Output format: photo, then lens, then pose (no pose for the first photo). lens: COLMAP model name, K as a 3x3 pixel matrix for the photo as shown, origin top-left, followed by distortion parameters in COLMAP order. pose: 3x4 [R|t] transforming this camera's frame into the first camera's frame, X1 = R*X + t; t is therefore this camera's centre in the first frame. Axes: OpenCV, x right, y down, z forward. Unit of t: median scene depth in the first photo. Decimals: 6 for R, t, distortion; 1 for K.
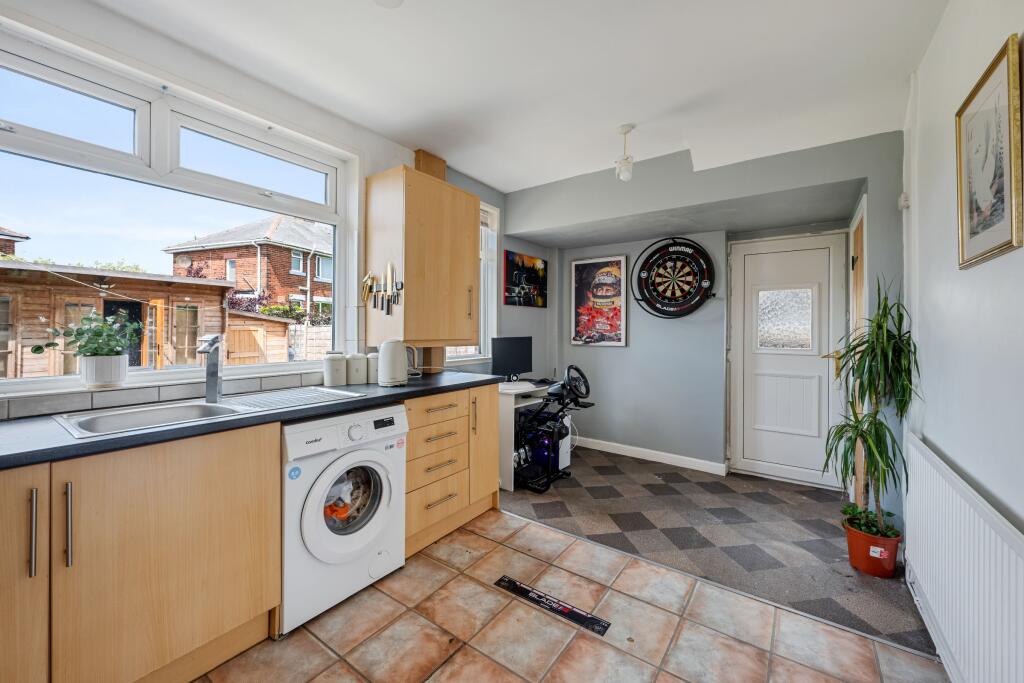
lens RADIAL K [[404.7, 0, 513.1], [0, 404.7, 327.7], [0, 0, 1]] dist [0.000647, 0.000058]
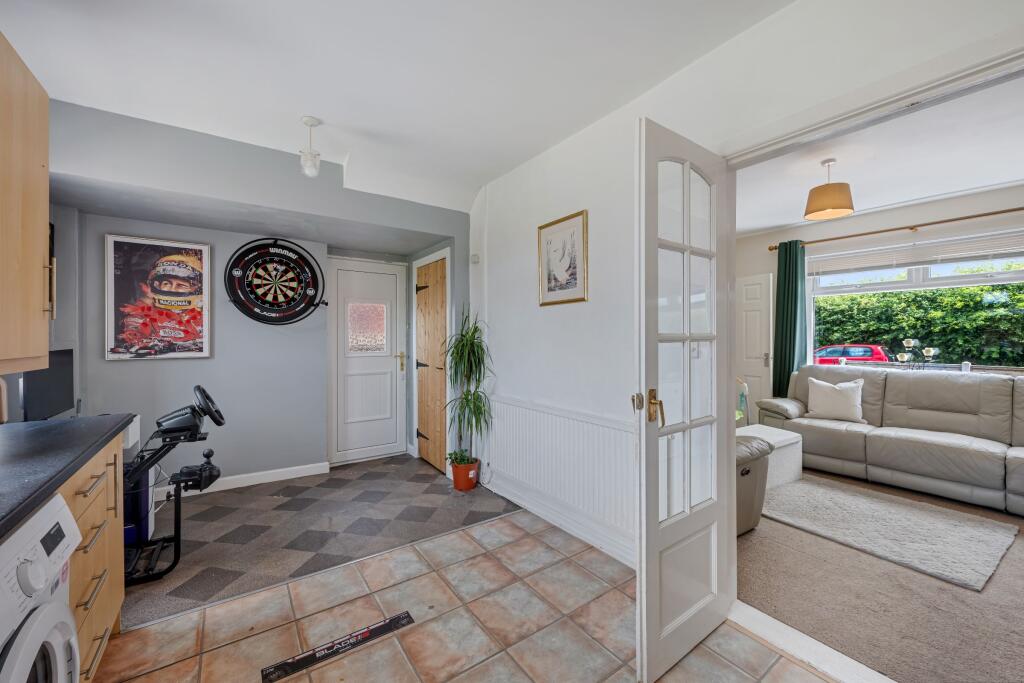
lens RADIAL K [[401.2, 0, 512.5], [0, 401.2, 338.0], [0, 0, 1]] dist [-0.000790, -0.000211]
pose [[0.325663, -0.007937, 0.945452, -0.358184], [-0.001896, 0.999957, 0.009048, -0.002096], [-0.945484, -0.004739, 0.325635, 0.210796]]
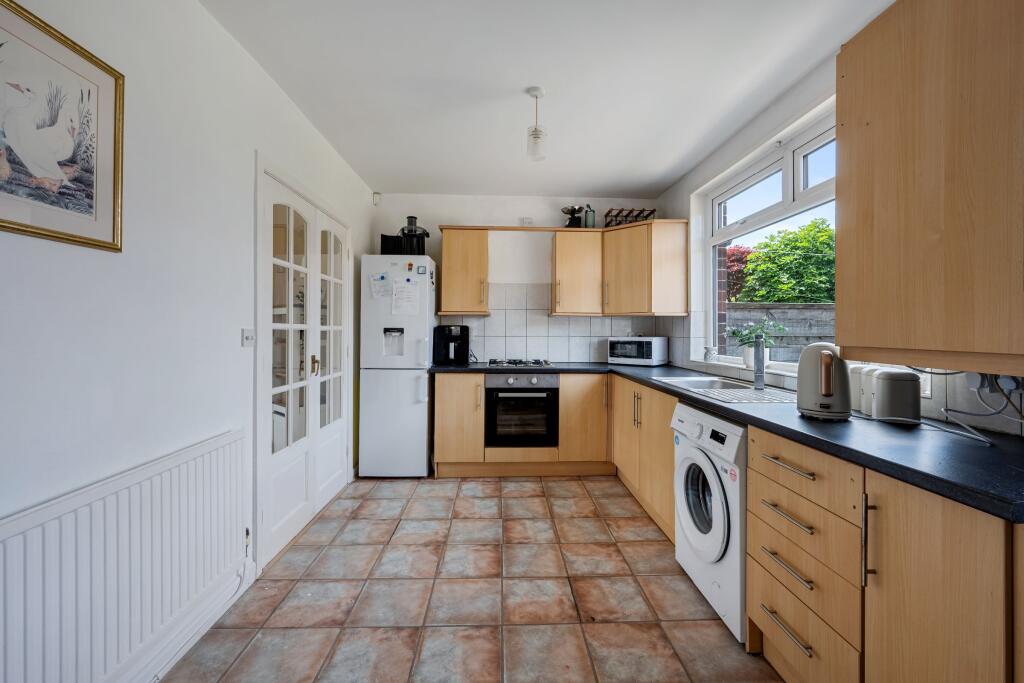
lens RADIAL K [[417.2, 0, 515.1], [0, 417.2, 328.9], [0, 0, 1]] dist [-0.001429, -0.000113]
pose [[-0.789033, -0.010773, -0.614257, 0.349954], [-0.005862, 0.999933, -0.010008, 0.010901], [0.614323, -0.004296, -0.789043, 0.881845]]
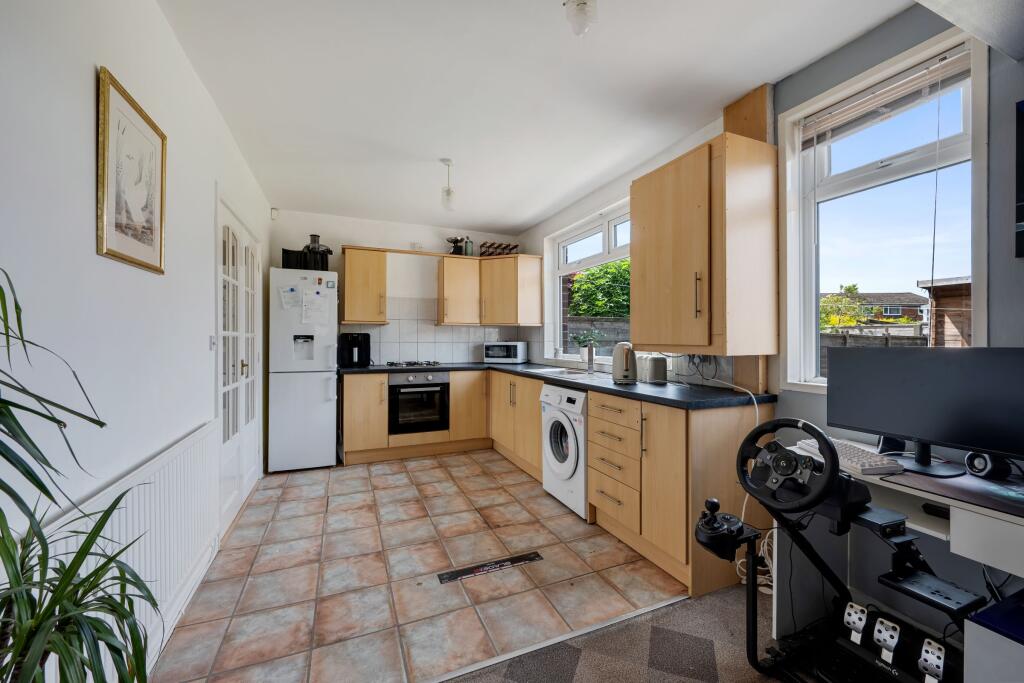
lens RADIAL K [[401.2, 0, 512.5], [0, 401.2, 338.0], [0, 0, 1]] dist [-0.000790, -0.000211]
pose [[-0.520139, -0.005731, -0.854063, 0.602953], [0.002189, 0.999965, -0.008043, 0.017678], [0.854079, -0.006053, -0.520108, 0.954183]]
